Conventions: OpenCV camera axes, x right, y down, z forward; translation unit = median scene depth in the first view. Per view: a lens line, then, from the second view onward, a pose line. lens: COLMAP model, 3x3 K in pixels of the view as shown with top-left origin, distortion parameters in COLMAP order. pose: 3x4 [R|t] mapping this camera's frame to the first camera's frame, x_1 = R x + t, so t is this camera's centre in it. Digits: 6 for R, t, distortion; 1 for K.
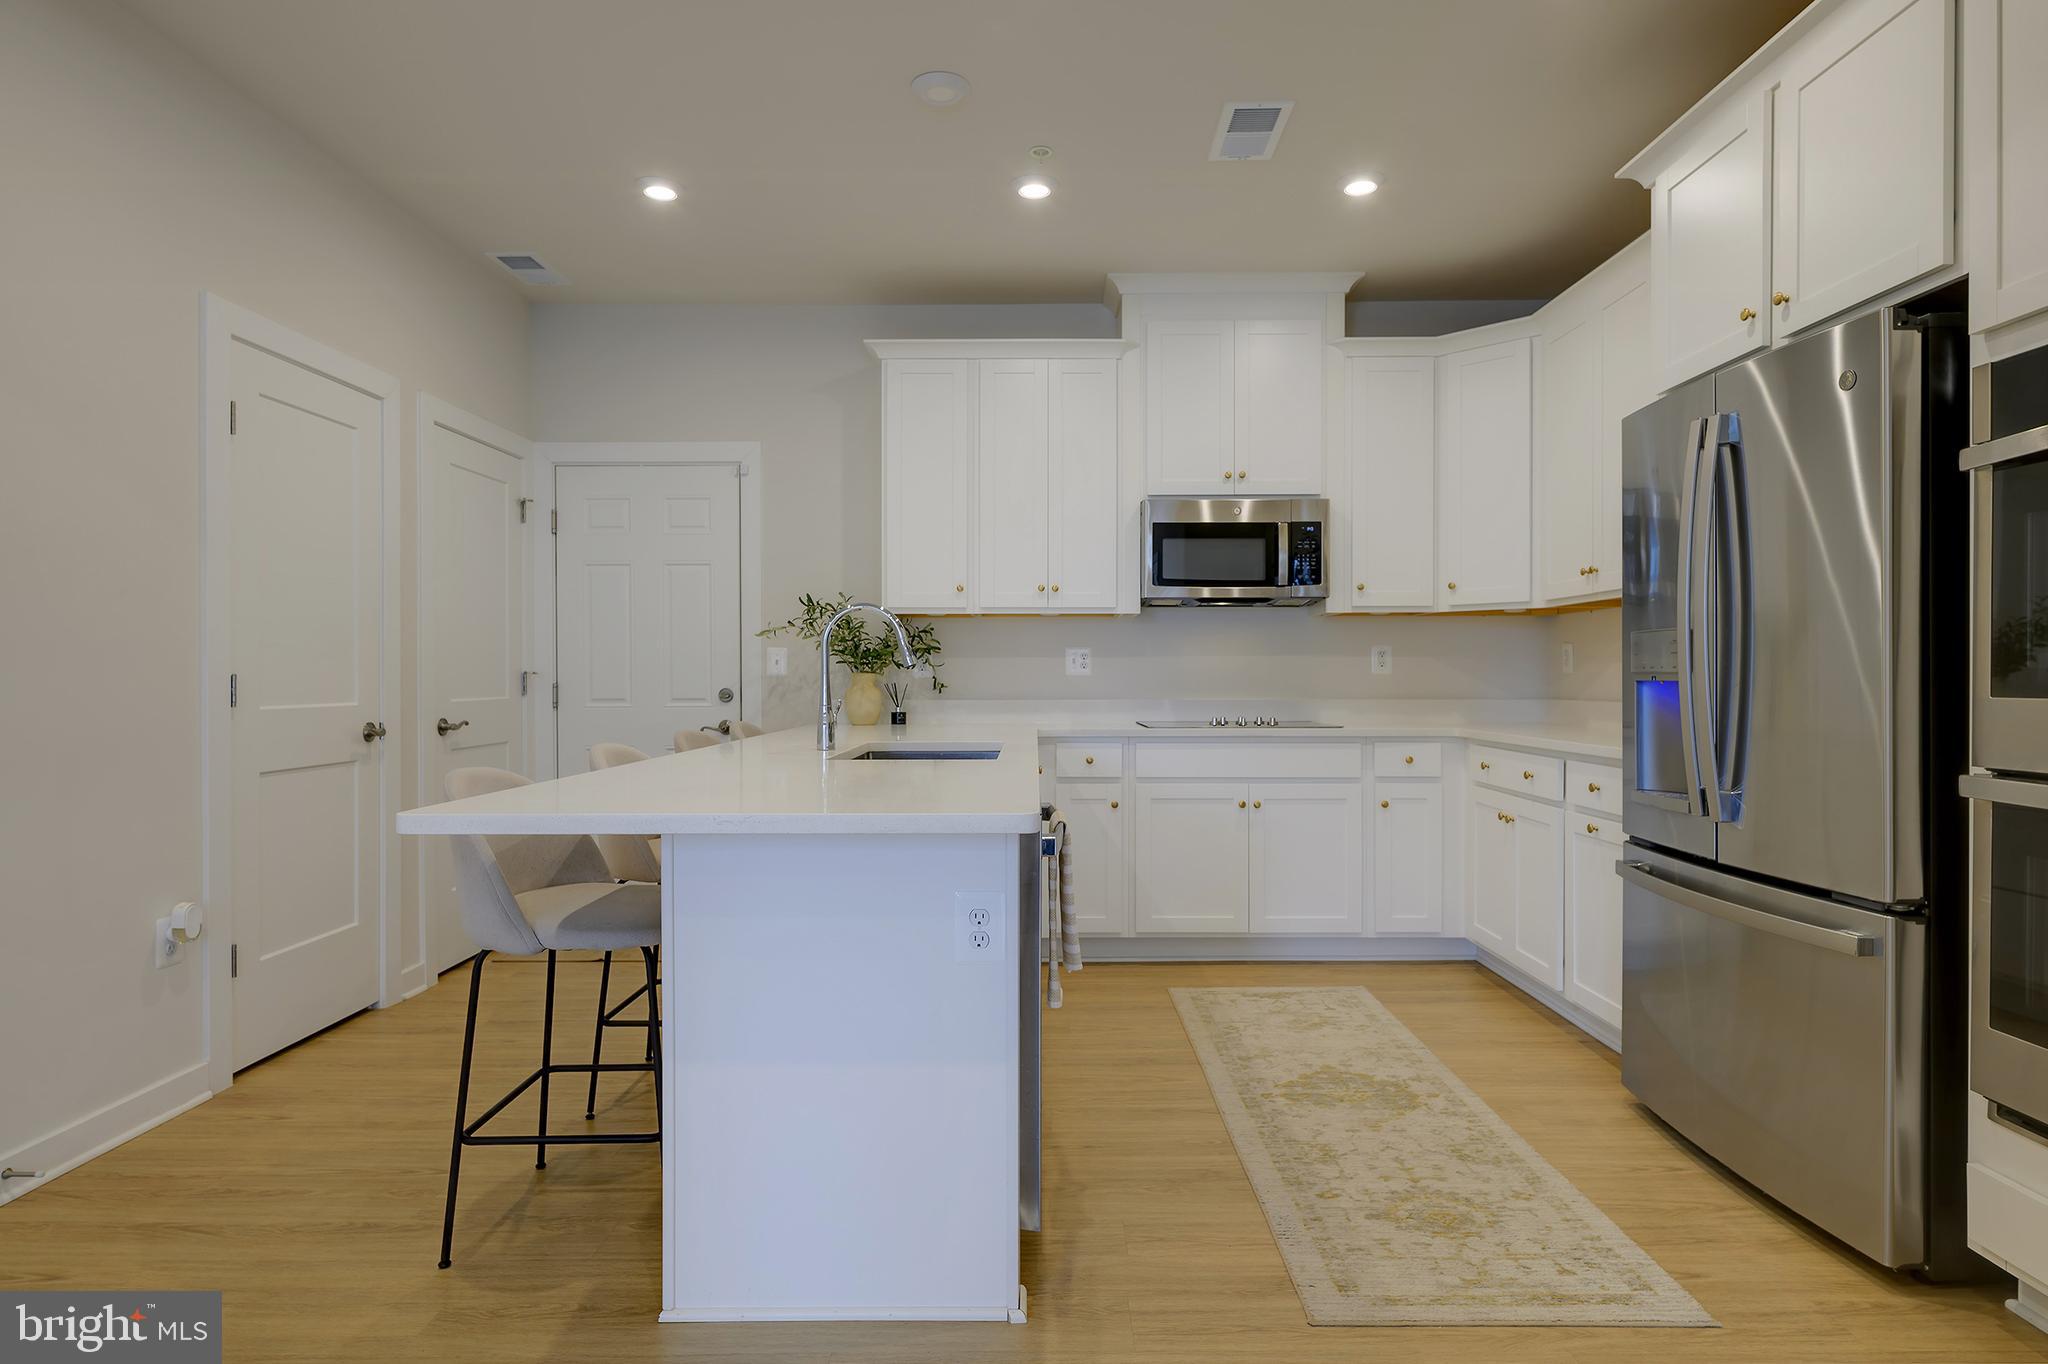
lens RADIAL K [[1132.2, 0, 1018.2], [0, 1132.2, 681.3], [0, 0, 1]] dist [-0.001033, 0.000083]
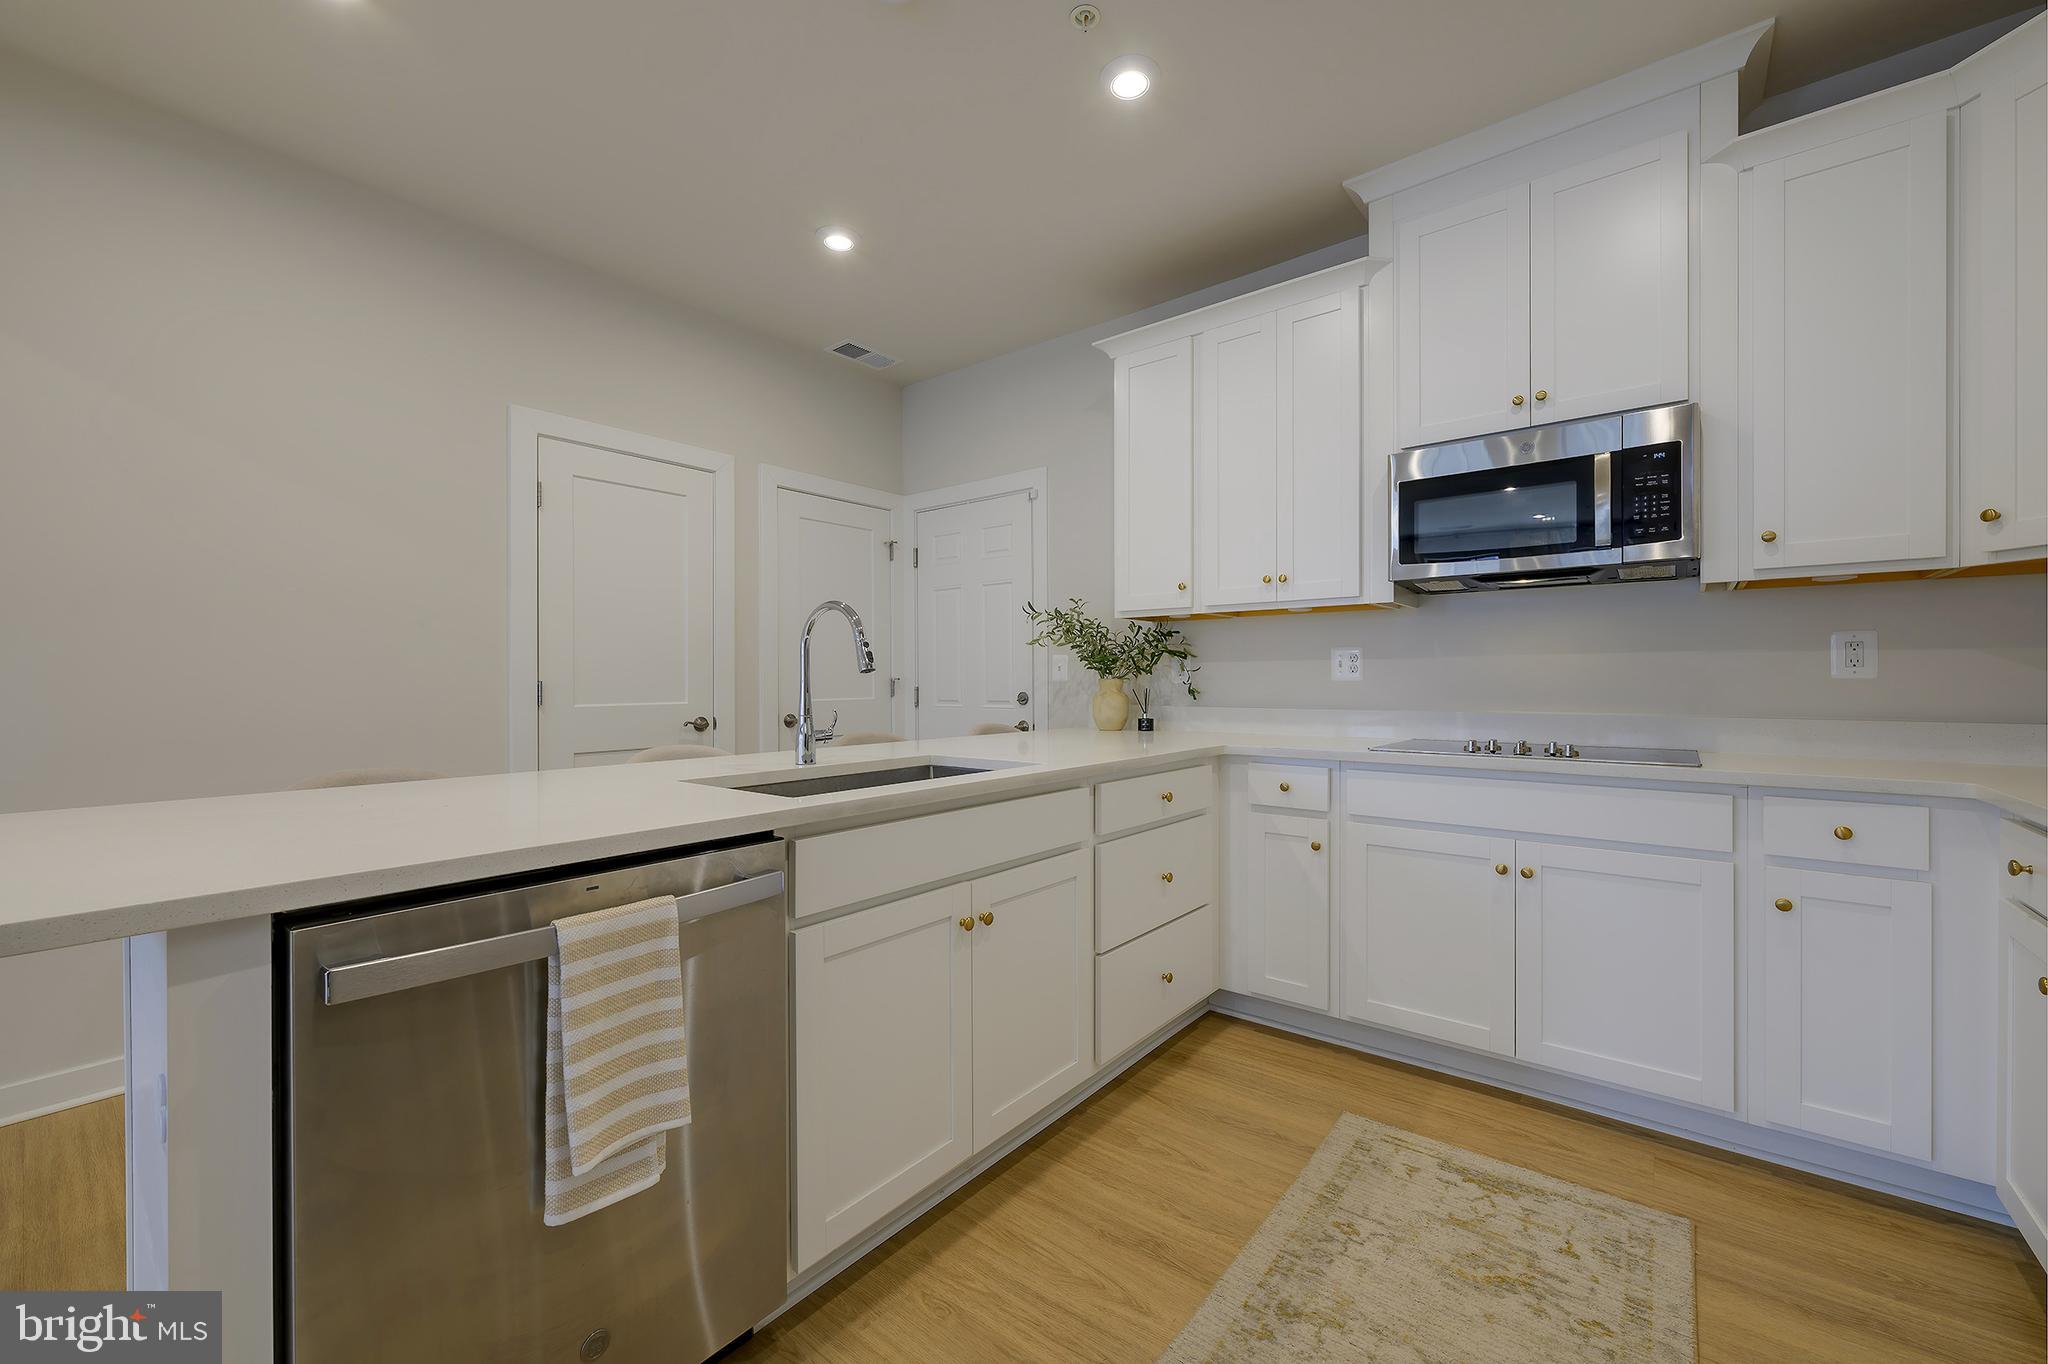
lens RADIAL K [[806.5, 0, 1024.0], [0, 806.5, 682.0], [0, 0, 1]] dist [-0.001349, -0.000003]
pose [[0.785552, 0.000989, -0.618794, 0.274405], [-0.001620, 0.999999, -0.000458, -0.004239], [0.618793, 0.001362, 0.785553, 0.439283]]
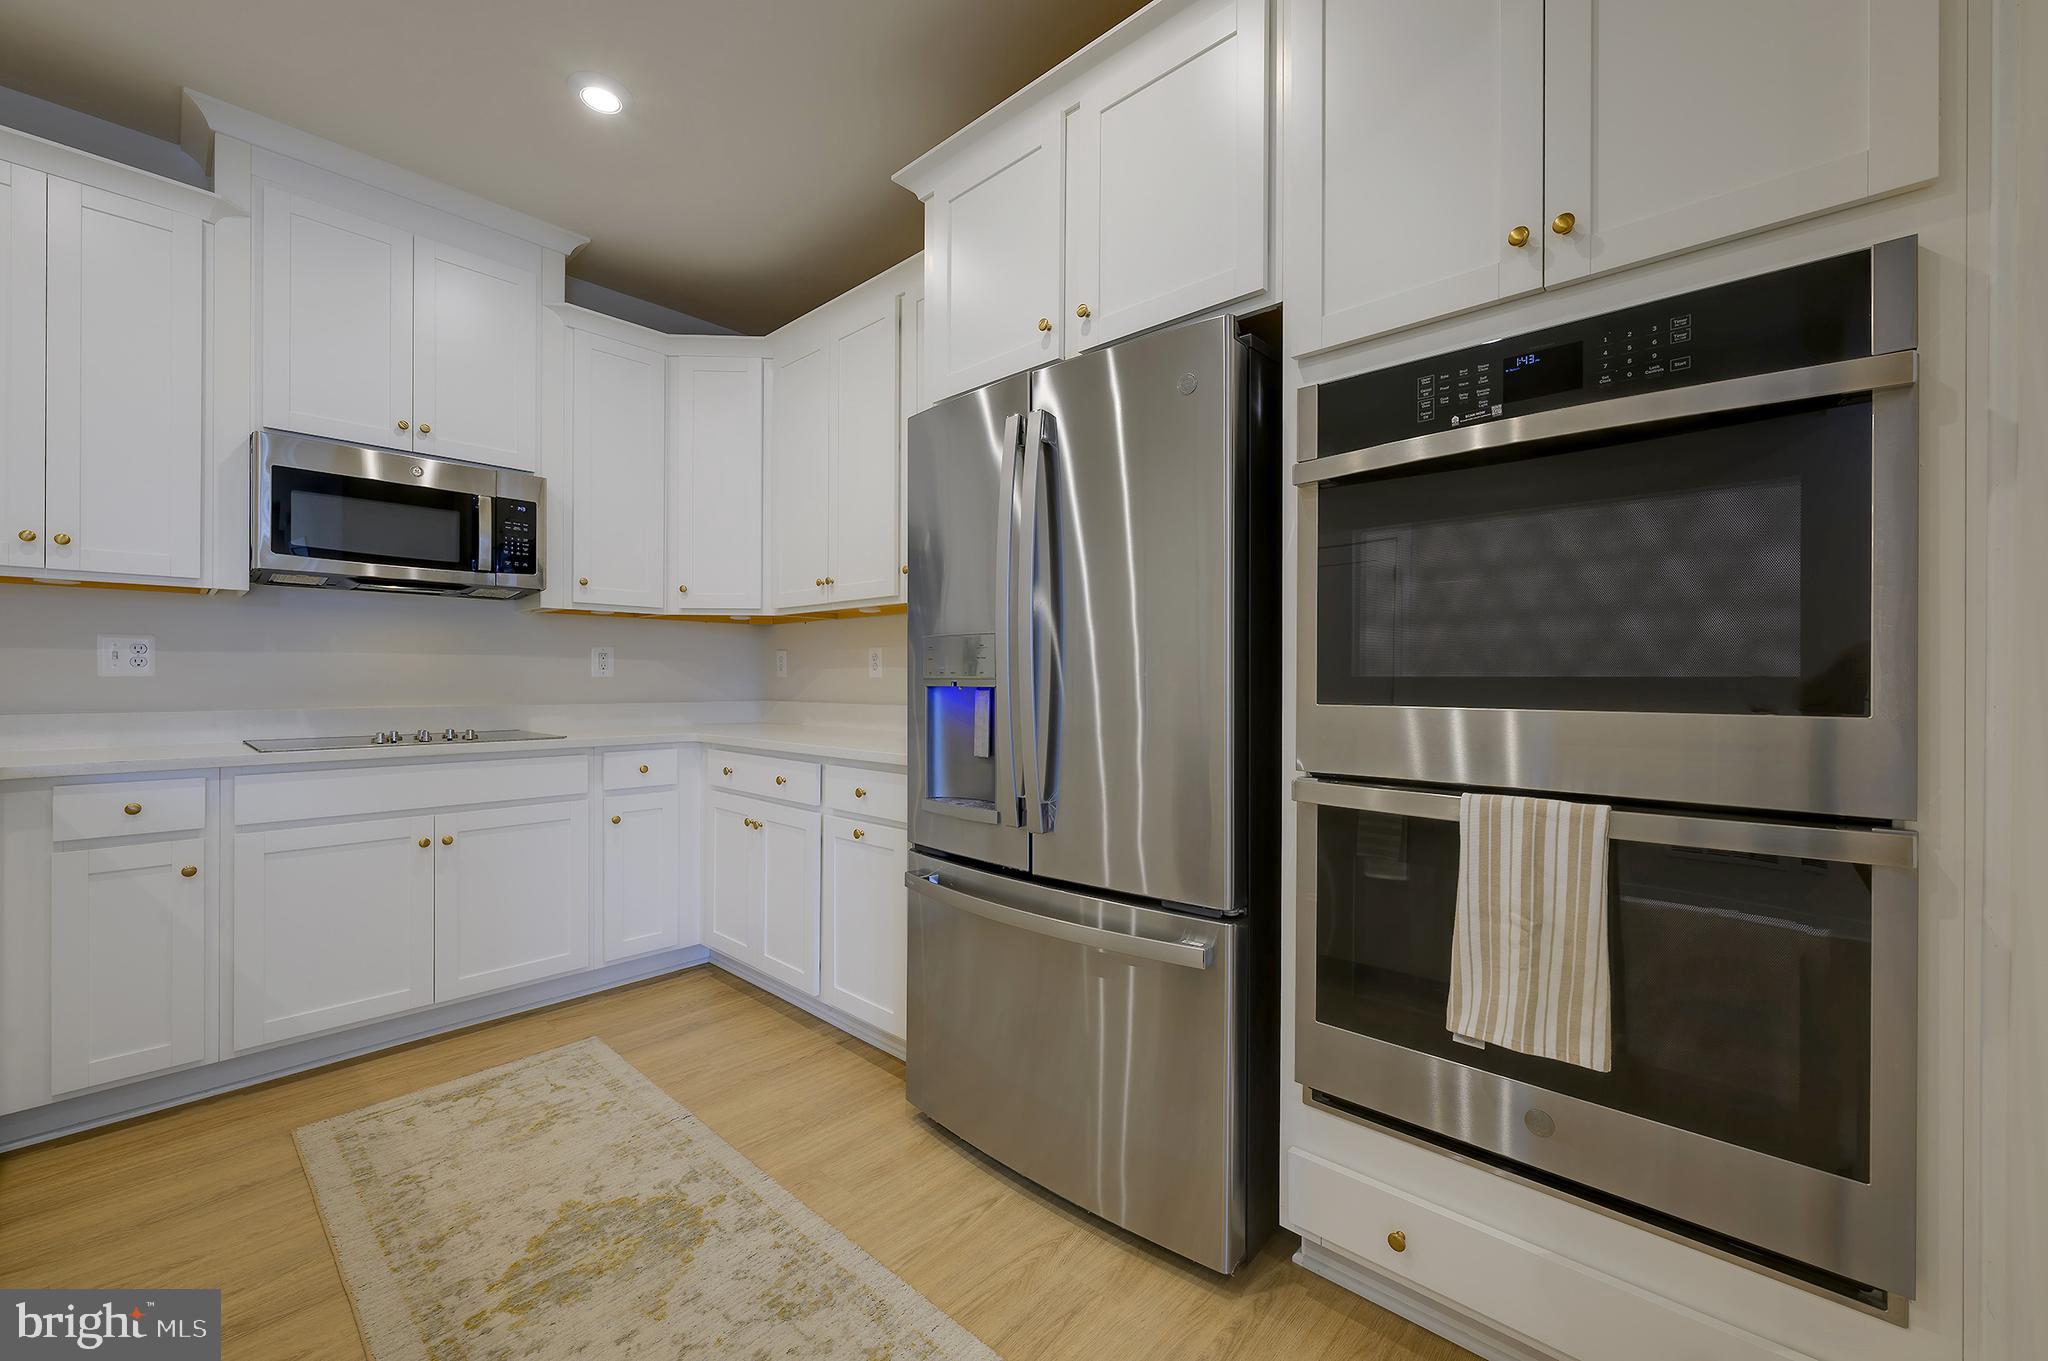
lens RADIAL K [[811.0, 0, 1039.6], [0, 811.0, 678.8], [0, 0, 1]] dist [-0.000851, -0.000182]
pose [[0.659257, 0.003425, 0.751910, 0.056972], [-0.001012, 0.999993, -0.003667, -0.002990], [-0.751917, 0.001656, 0.659255, 0.312435]]
